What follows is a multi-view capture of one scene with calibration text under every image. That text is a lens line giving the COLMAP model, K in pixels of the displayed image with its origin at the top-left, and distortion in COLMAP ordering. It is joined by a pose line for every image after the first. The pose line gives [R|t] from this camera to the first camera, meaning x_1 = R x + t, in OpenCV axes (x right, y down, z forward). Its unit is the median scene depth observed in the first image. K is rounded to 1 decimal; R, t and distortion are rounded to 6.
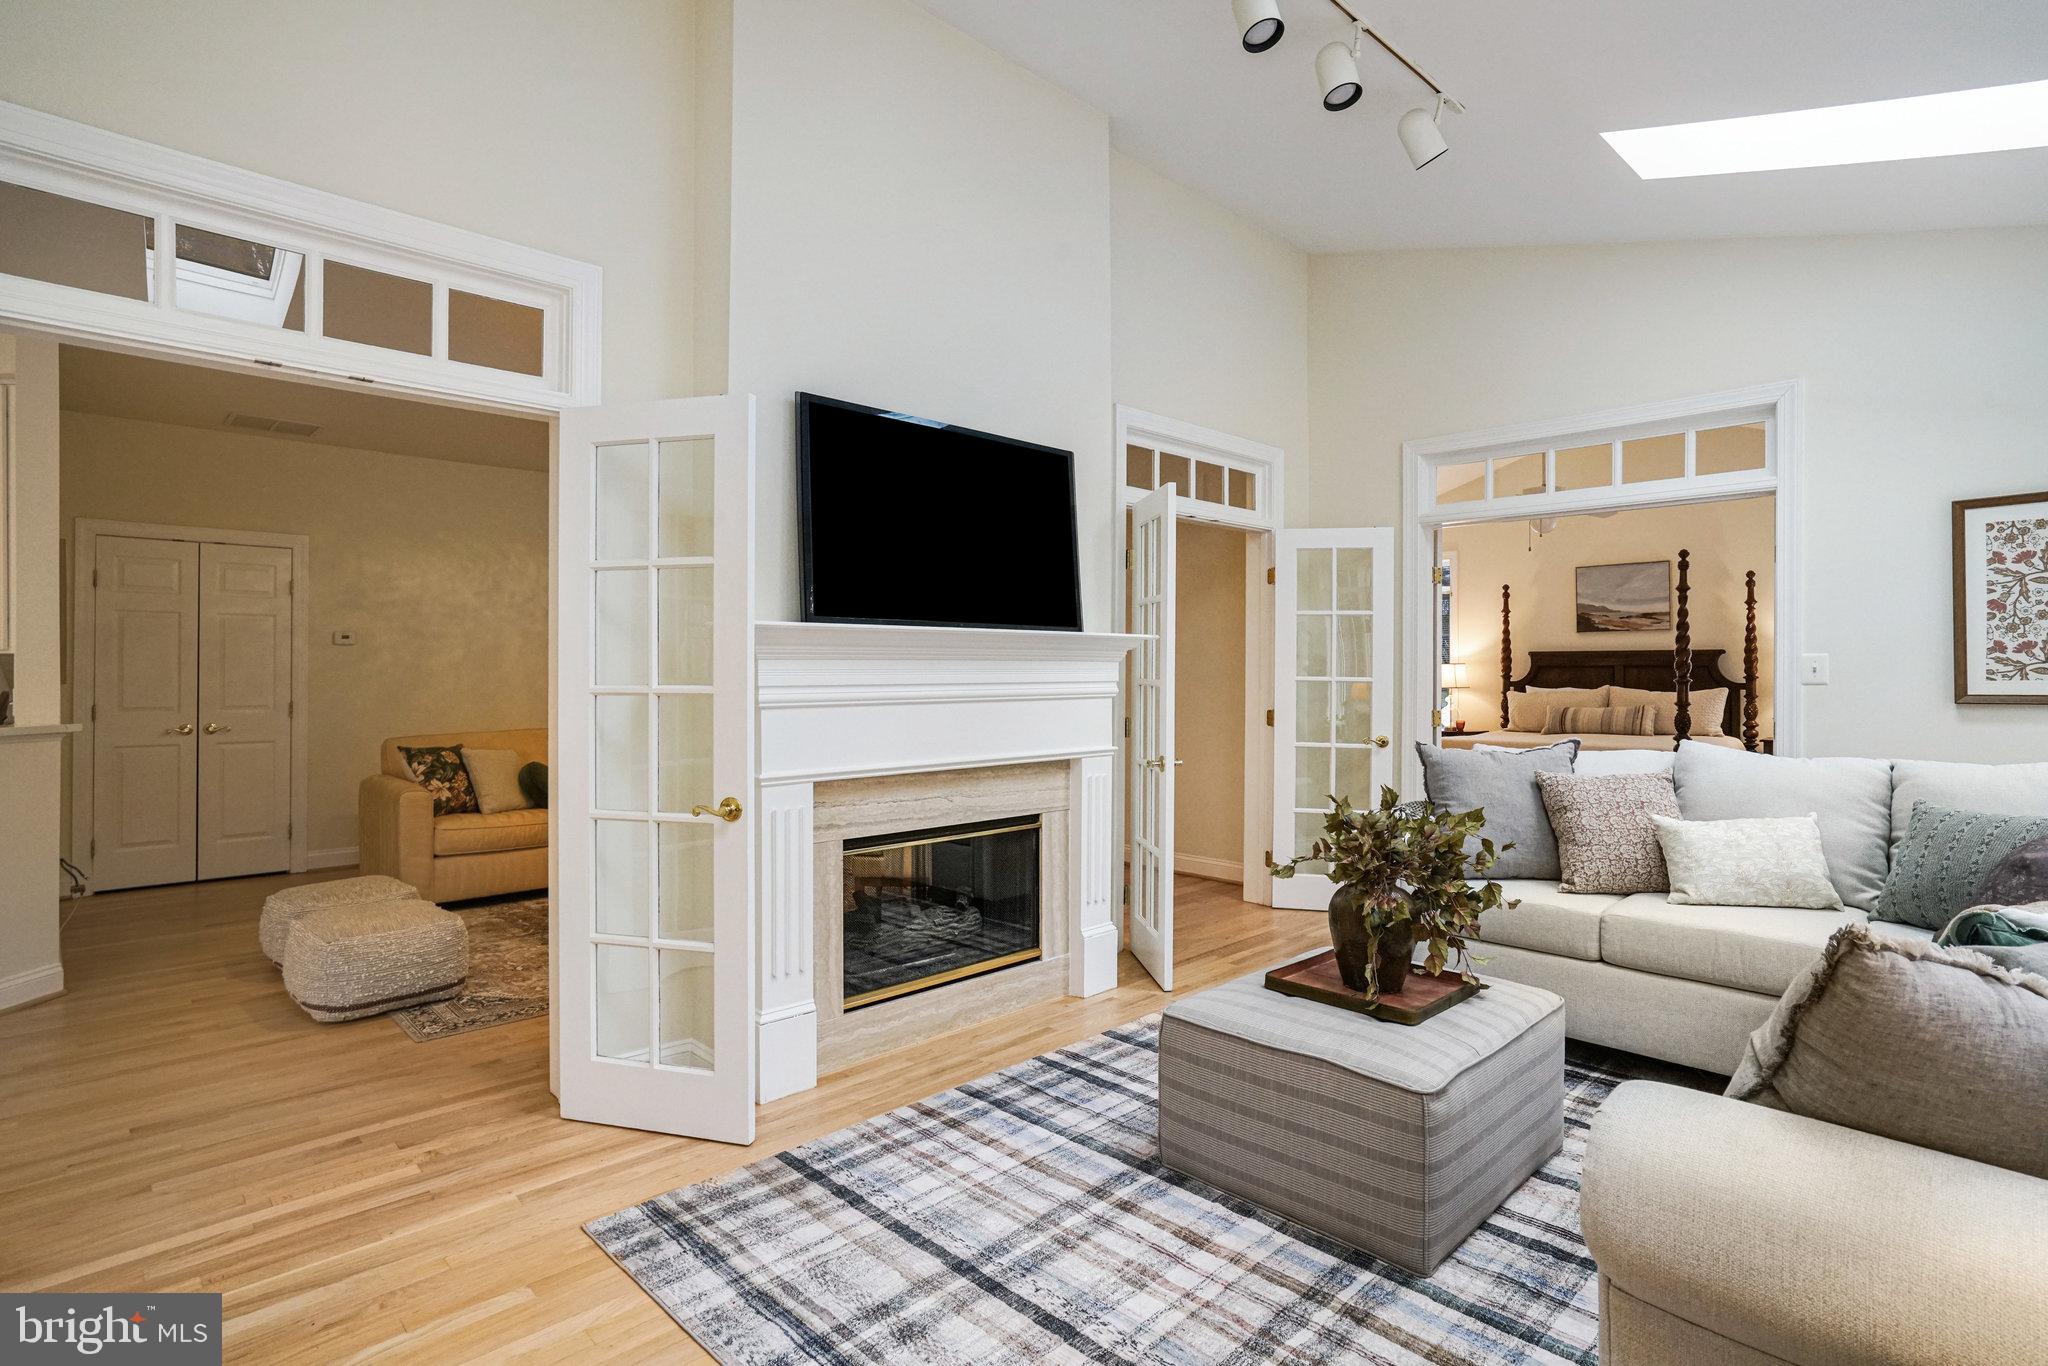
lens RADIAL K [[991.8, 0, 1026.6], [0, 991.8, 667.9], [0, 0, 1]] dist [-0.000428, 0.000296]
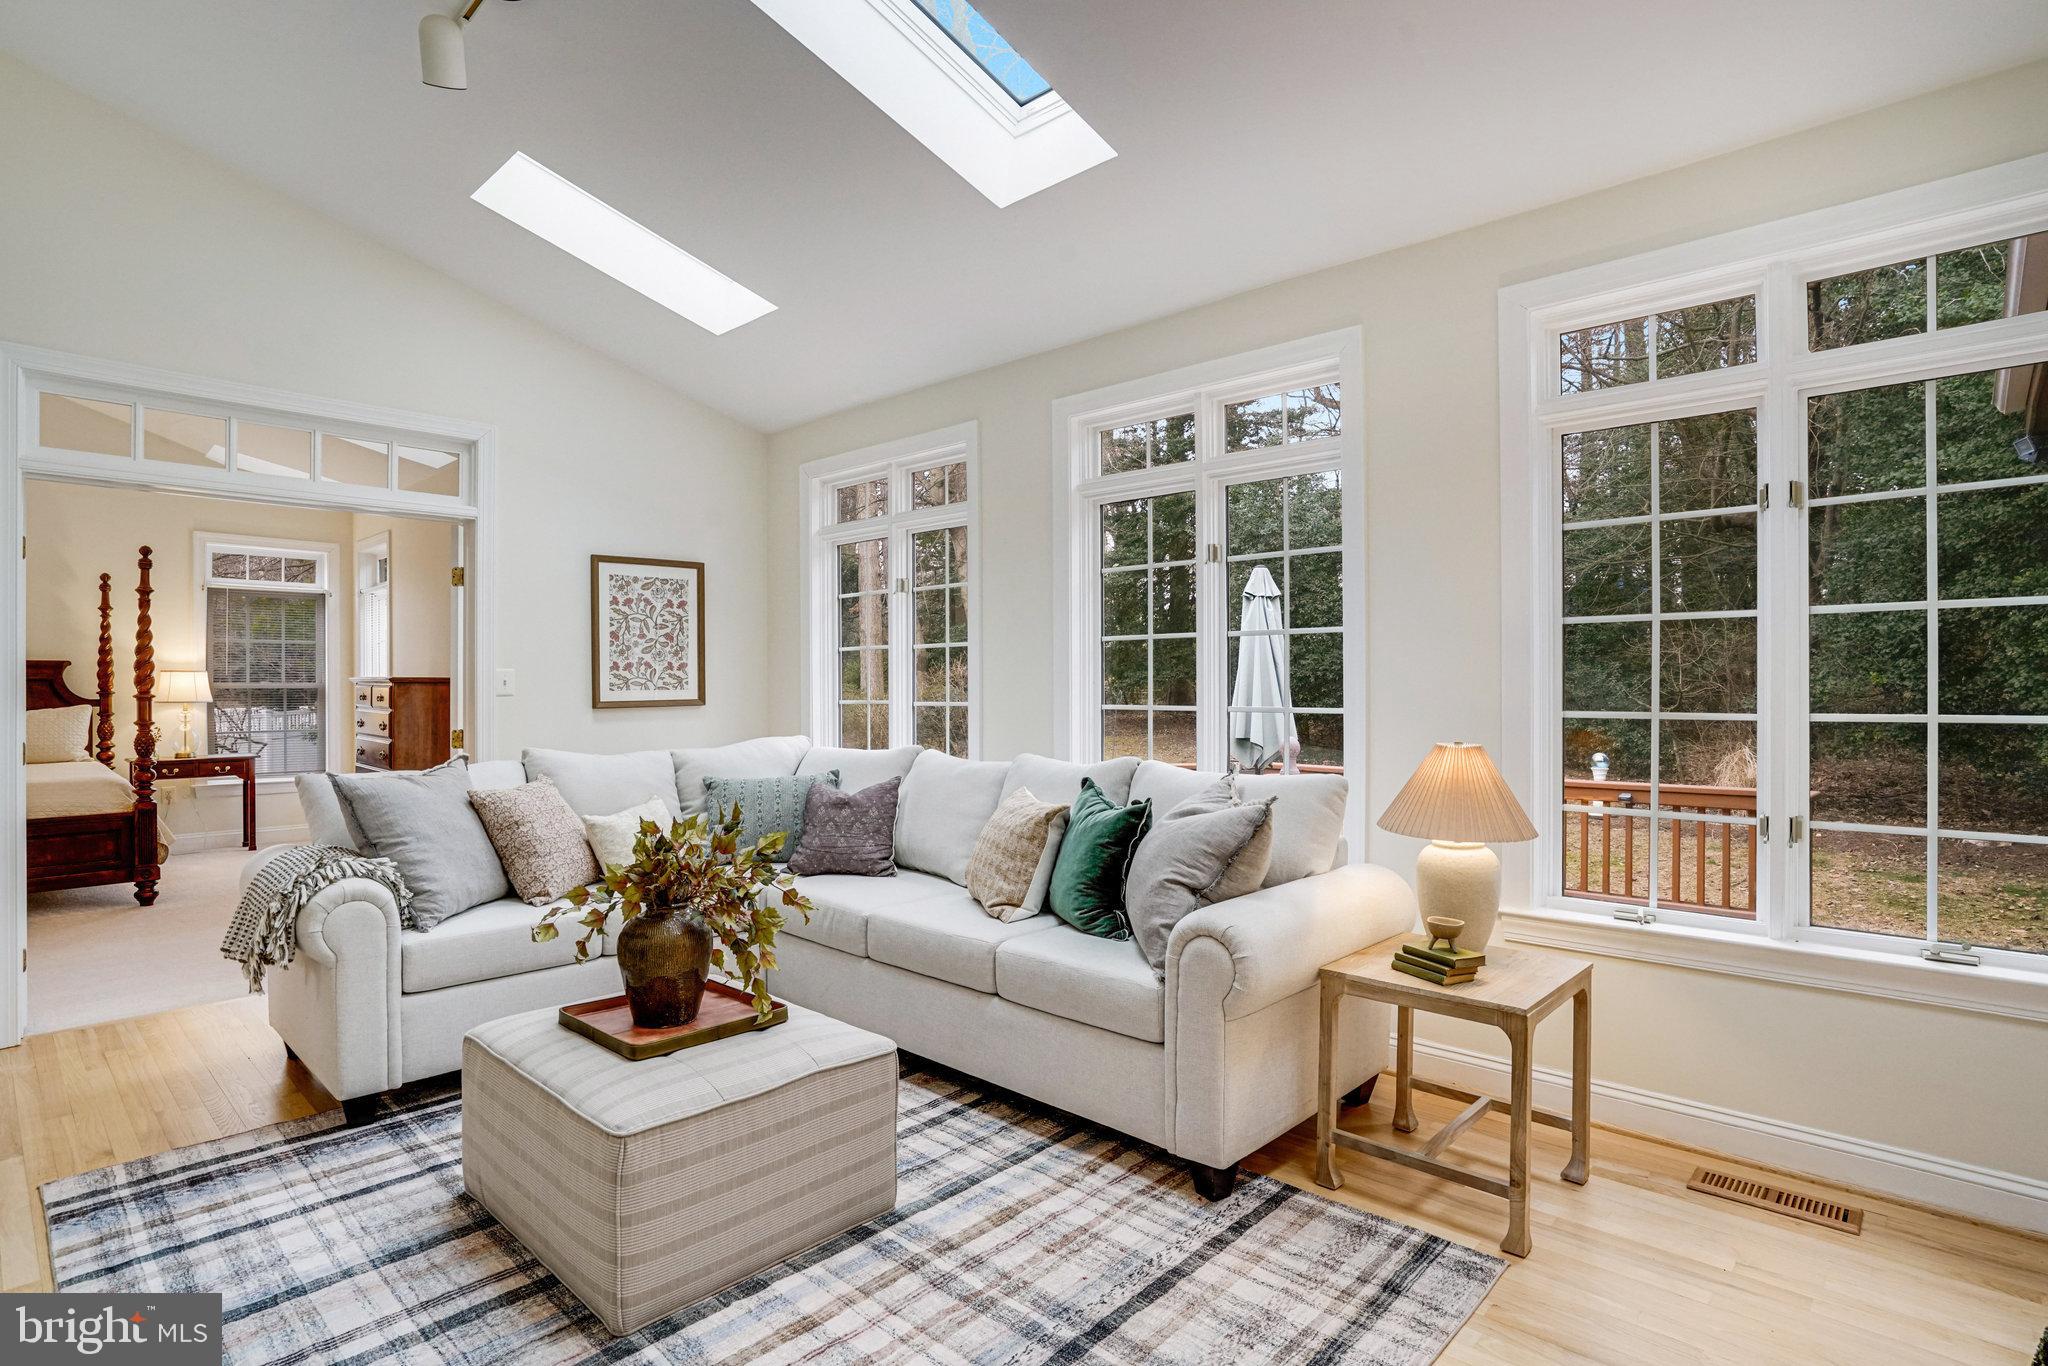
lens RADIAL K [[1016.0, 0, 1019.9], [0, 1016.0, 703.4], [0, 0, 1]] dist [-0.003058, -0.000360]
pose [[-0.006161, -0.019983, 0.999781, -0.418947], [0.002010, 0.999798, 0.019996, 0.003174], [-0.999979, 0.002133, -0.006120, 0.447870]]
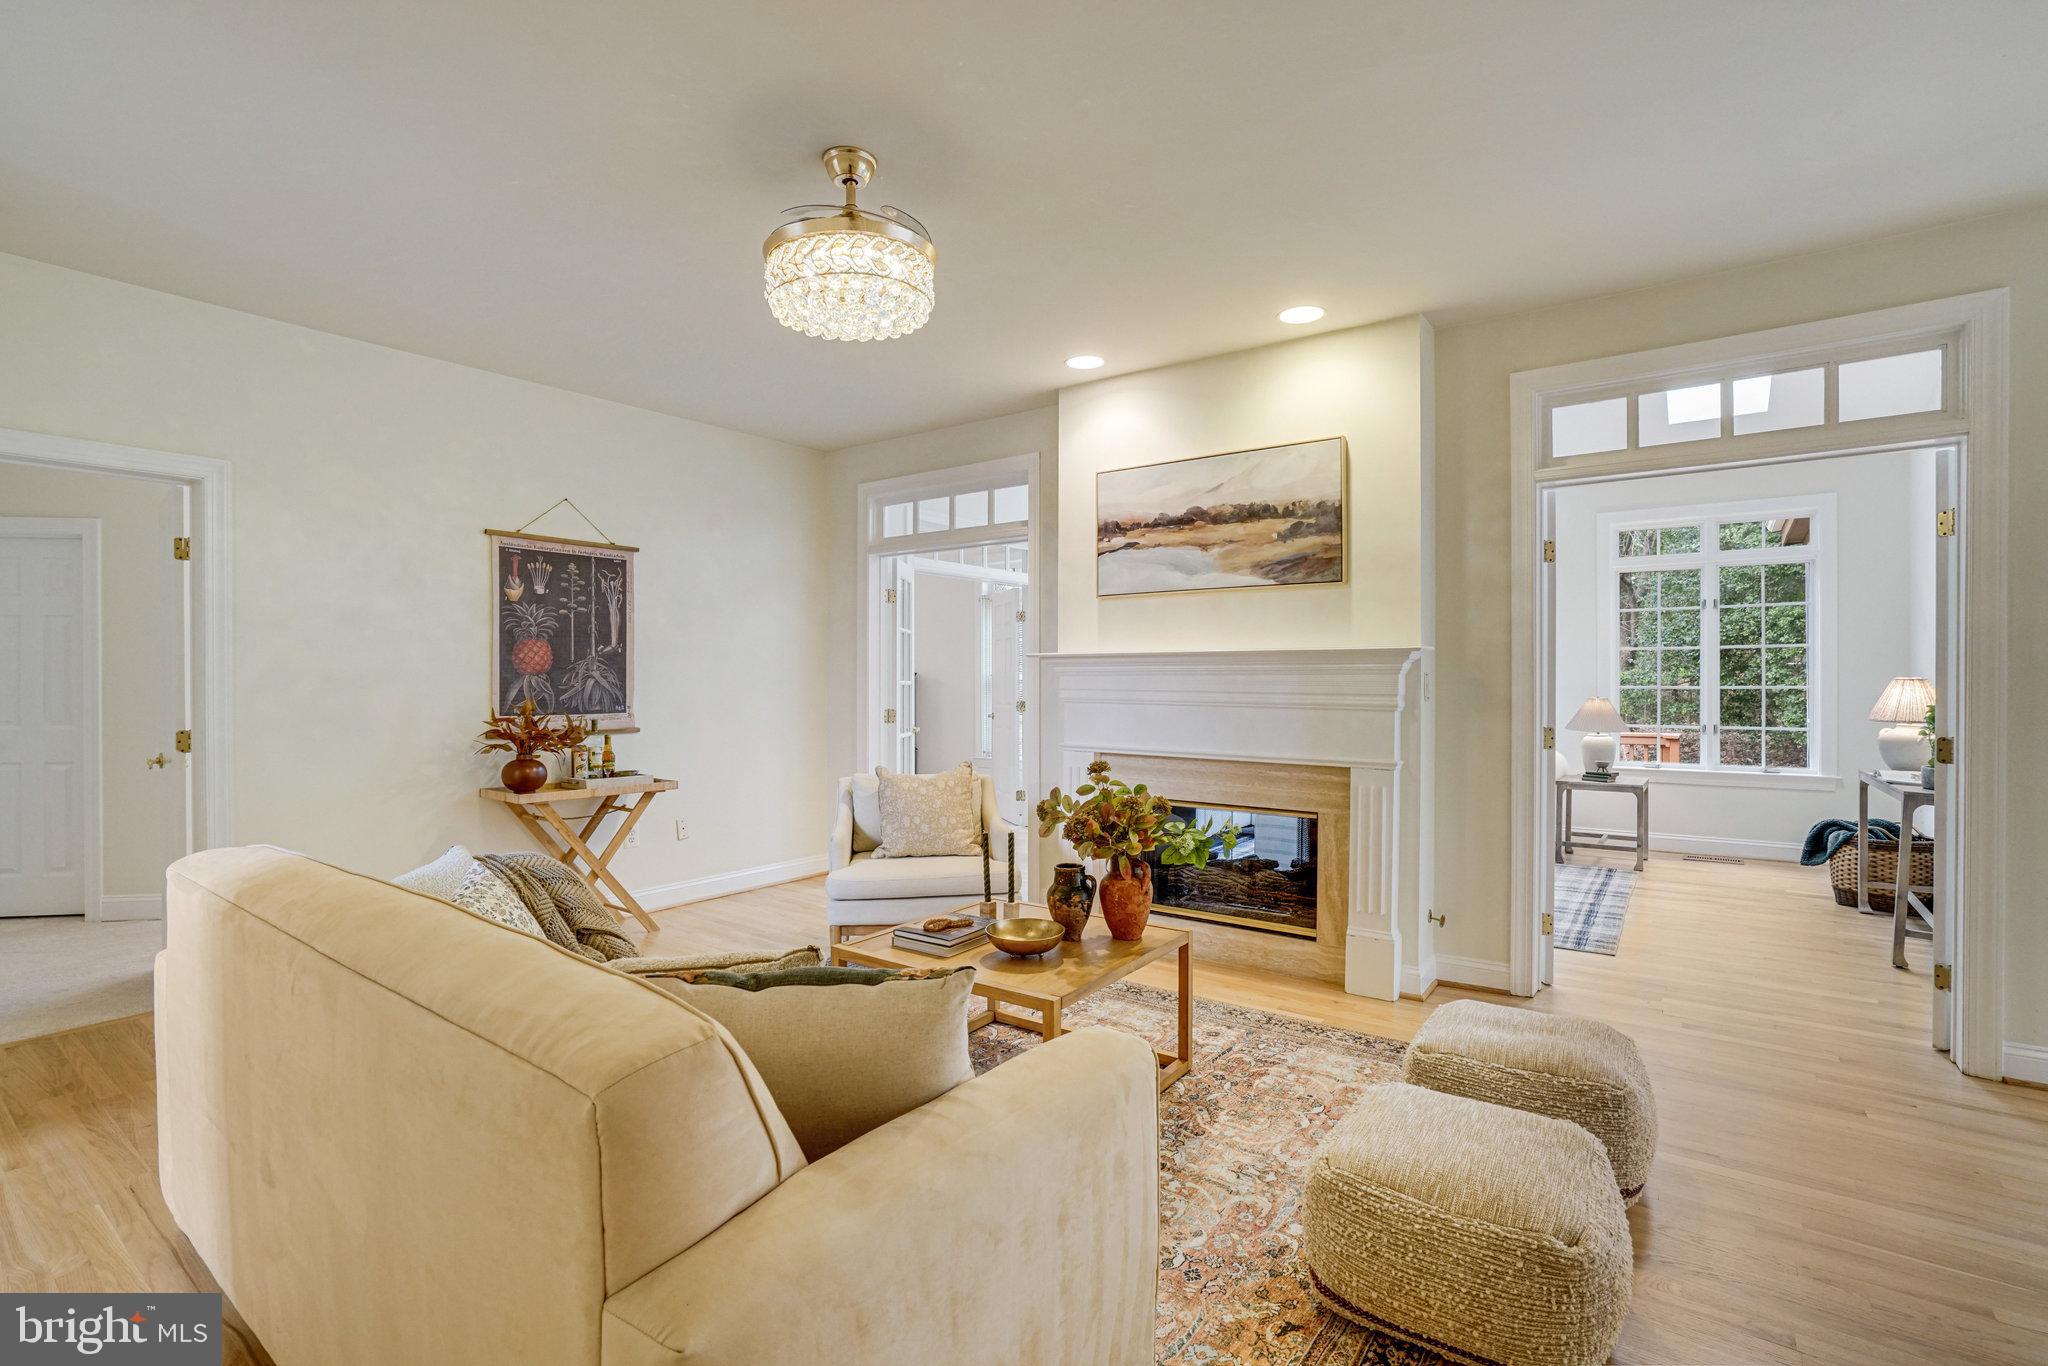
lens RADIAL K [[952.7, 0, 1022.8], [0, 952.7, 684.7], [0, 0, 1]] dist [-0.044468, 0.022812]
pose [[-0.120272, -0.010656, 0.992684, -1.105787], [-0.000483, 0.999943, 0.010675, 0.005169], [-0.992741, 0.000804, -0.120270, 1.192215]]
